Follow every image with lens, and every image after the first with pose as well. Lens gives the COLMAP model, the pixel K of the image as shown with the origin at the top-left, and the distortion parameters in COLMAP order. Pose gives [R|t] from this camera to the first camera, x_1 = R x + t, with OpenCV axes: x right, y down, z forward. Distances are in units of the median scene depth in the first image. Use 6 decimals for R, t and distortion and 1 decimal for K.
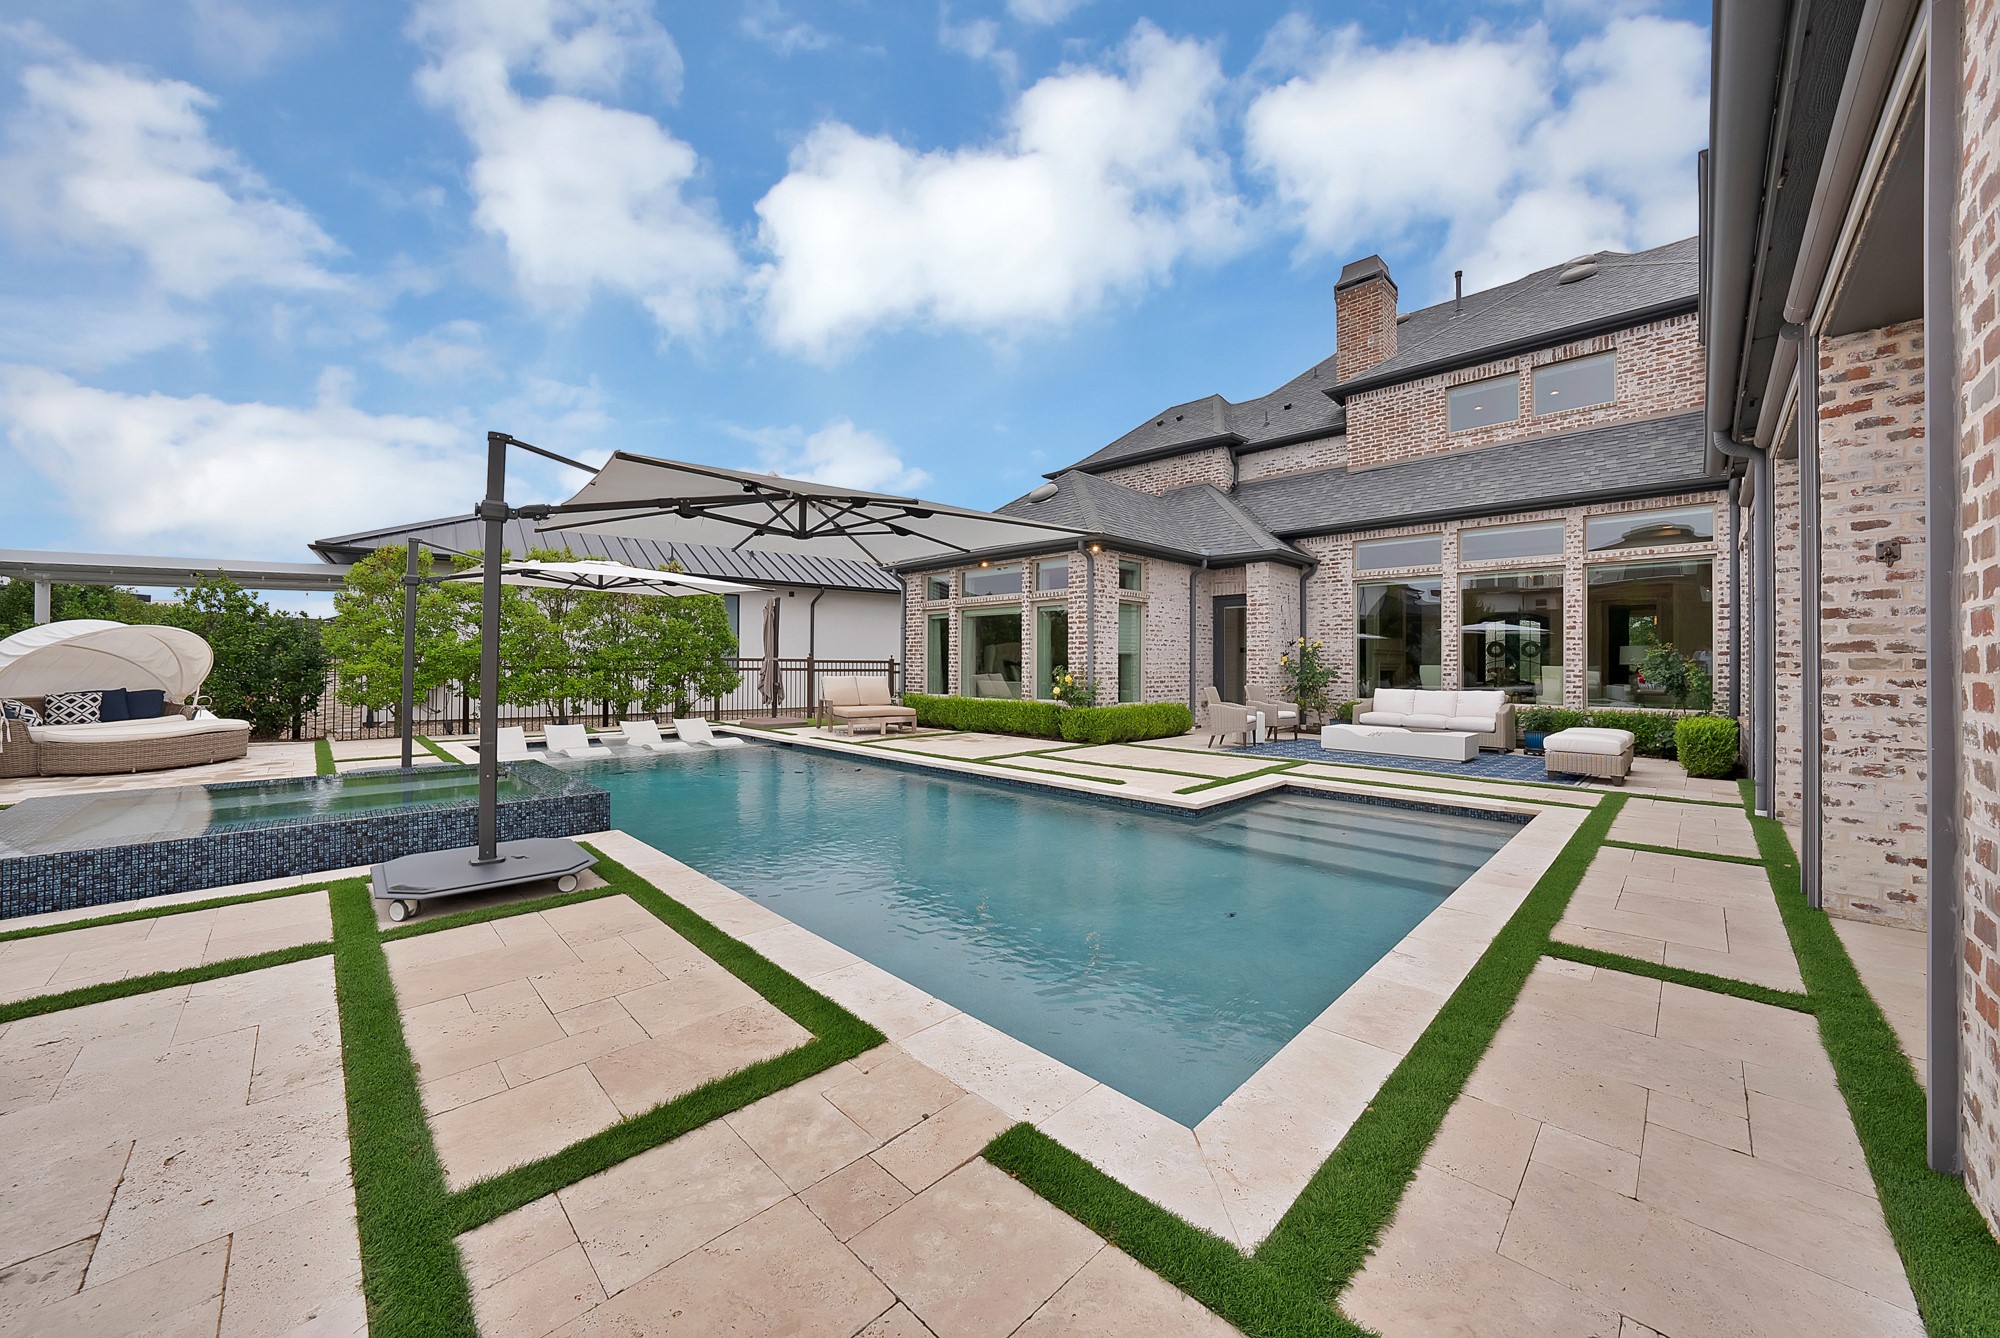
lens RADIAL K [[706.5, 0, 995.9], [0, 706.5, 660.5], [0, 0, 1]] dist [-0.012865, 0.000985]
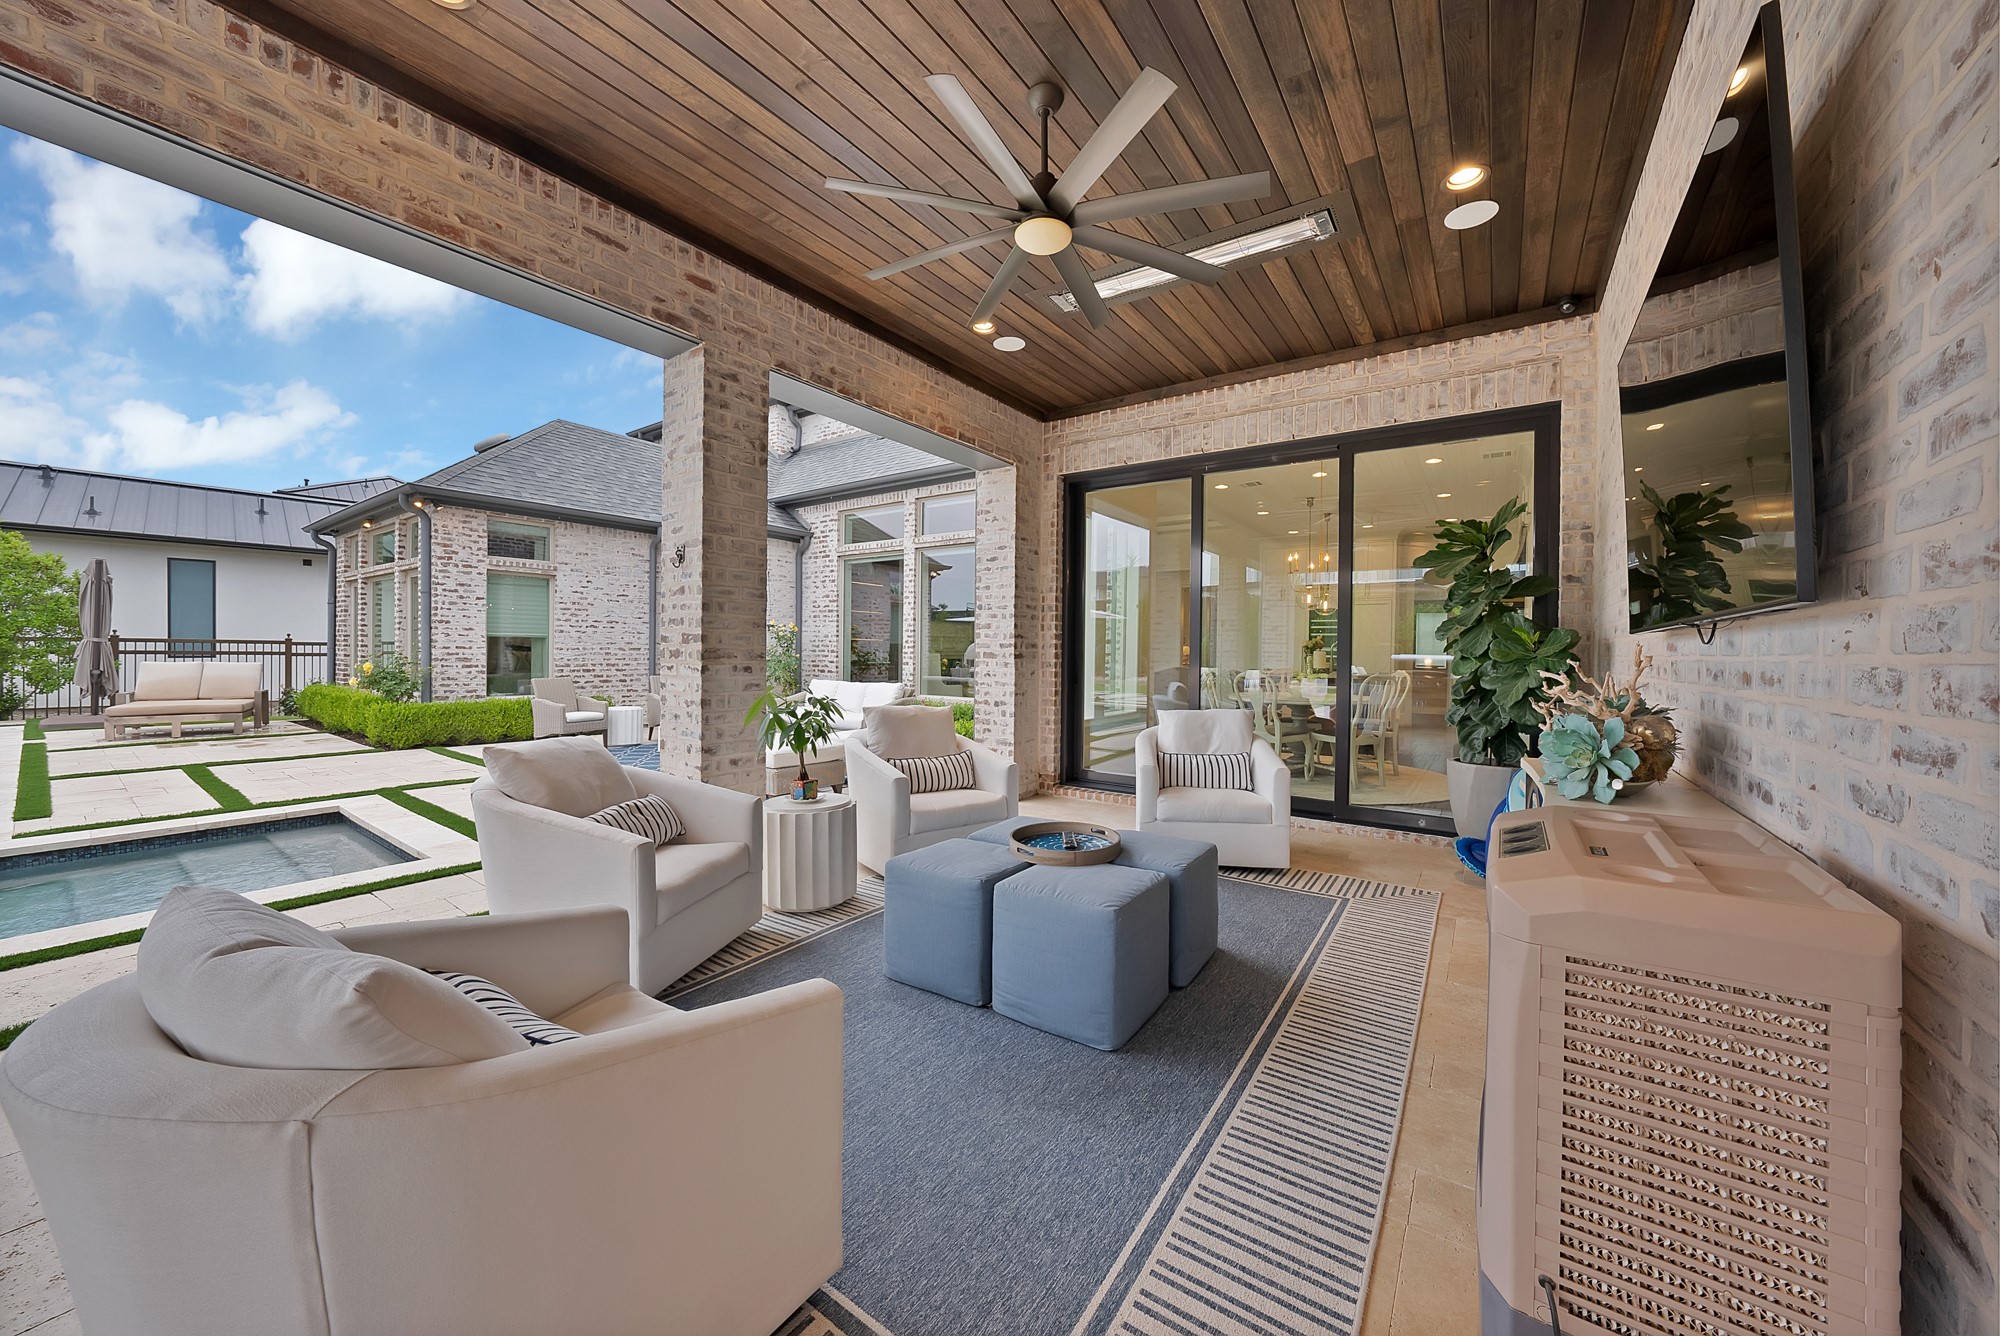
lens RADIAL K [[706.5, 0, 989.1], [0, 706.5, 657.0], [0, 0, 1]] dist [-0.012865, 0.000985]
pose [[0.988218, 0.005490, 0.152952, 0.604576], [-0.007796, 0.999865, 0.014483, -0.001707], [-0.152851, -0.015504, 0.988128, 0.104931]]
